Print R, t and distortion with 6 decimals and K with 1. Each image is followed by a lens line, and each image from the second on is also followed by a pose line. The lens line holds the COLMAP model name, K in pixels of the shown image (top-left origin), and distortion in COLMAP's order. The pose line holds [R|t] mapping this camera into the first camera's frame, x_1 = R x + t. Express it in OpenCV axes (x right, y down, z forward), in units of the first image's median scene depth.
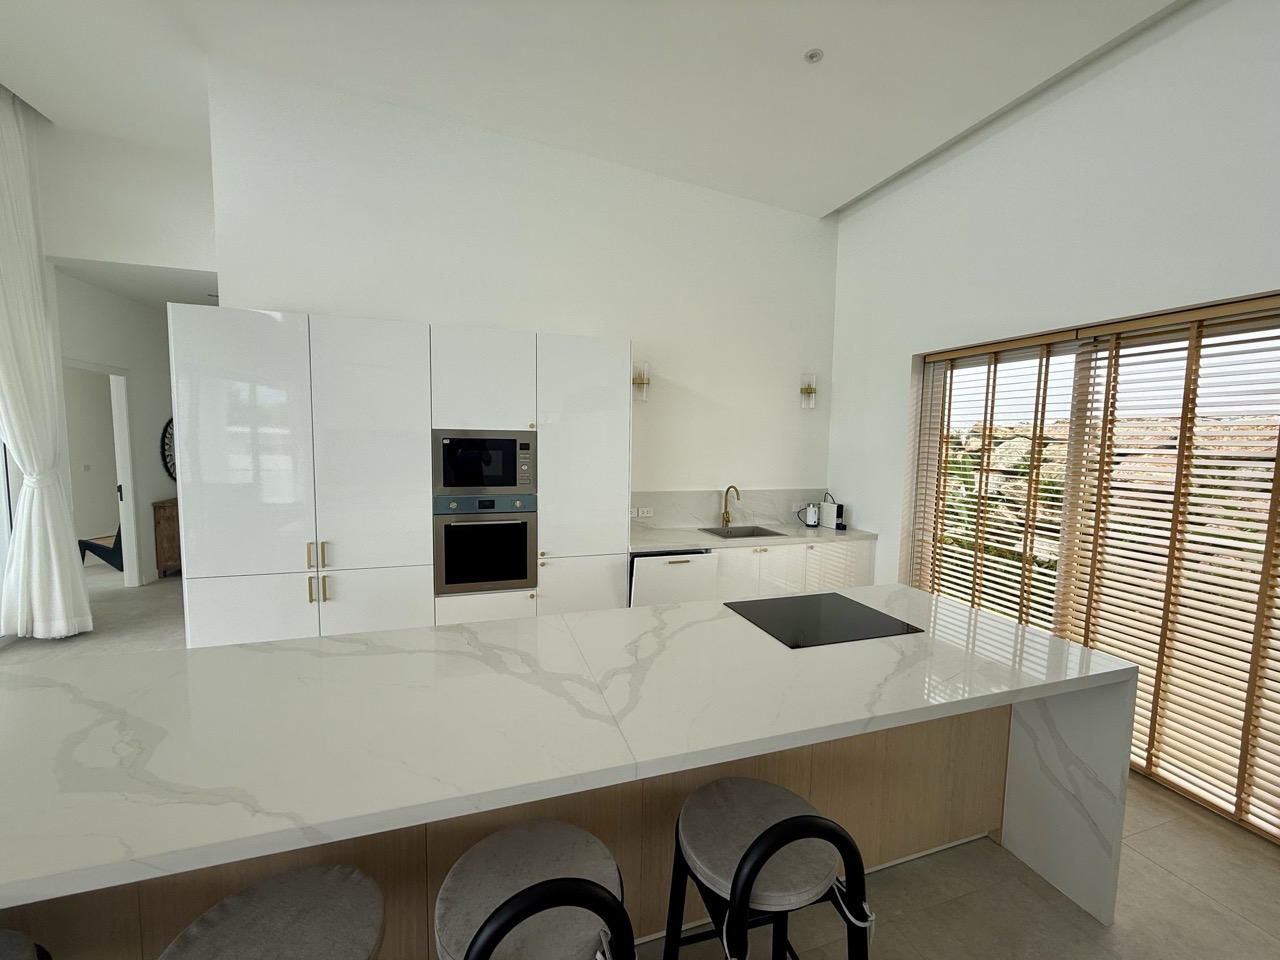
lens RADIAL K [[510.6, 0, 641.1], [0, 510.6, 473.3], [0, 0, 1]] dist [-0.000601, 0.000215]
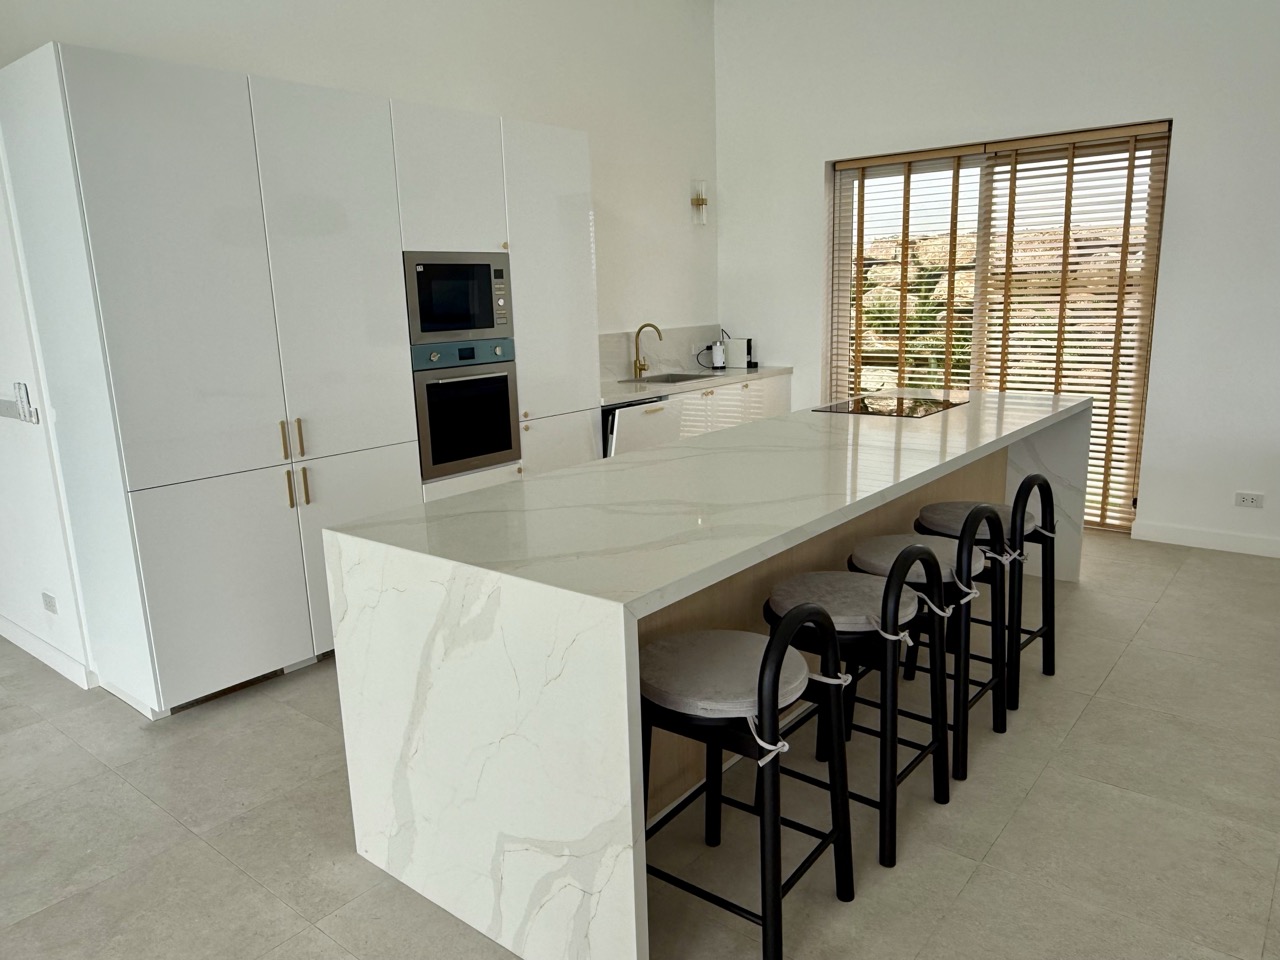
lens RADIAL K [[911.8, 0, 638.5], [0, 911.8, 485.9], [0, 0, 1]] dist [0.007690, 0.003797]
pose [[0.834050, -0.157676, 0.528676, -0.798811], [0.085398, 0.983636, 0.158642, 0.058452], [-0.545039, -0.087167, 0.833867, -0.262909]]
